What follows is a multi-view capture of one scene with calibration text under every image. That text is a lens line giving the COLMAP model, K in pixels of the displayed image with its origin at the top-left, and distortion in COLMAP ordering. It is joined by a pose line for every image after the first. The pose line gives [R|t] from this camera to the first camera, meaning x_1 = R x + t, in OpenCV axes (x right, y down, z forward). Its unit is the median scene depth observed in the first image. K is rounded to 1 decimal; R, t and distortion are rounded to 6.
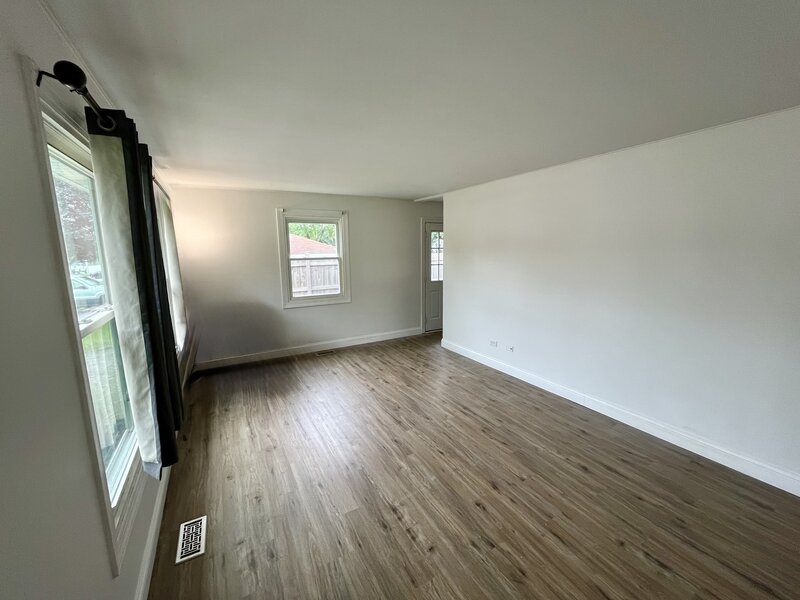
lens RADIAL K [[322.6, 0, 401.4], [0, 322.6, 300.8], [0, 0, 1]] dist [0.001555, 0.000230]
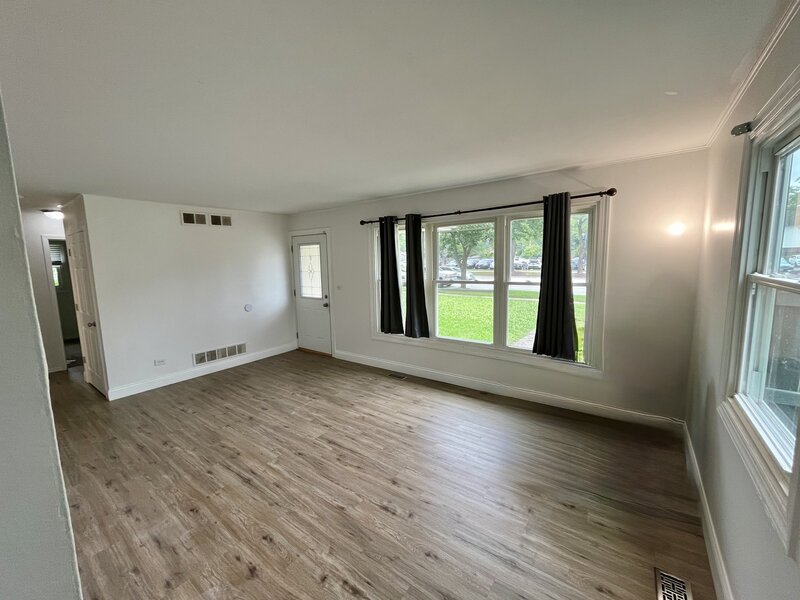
lens RADIAL K [[322.6, 0, 402.0], [0, 322.6, 298.3], [0, 0, 1]] dist [0.001555, 0.000230]
pose [[-0.909406, 0.087730, -0.406552, 0.165410], [-0.029435, 0.961473, 0.273319, -0.326433], [0.414867, 0.260525, -0.871787, 1.964326]]
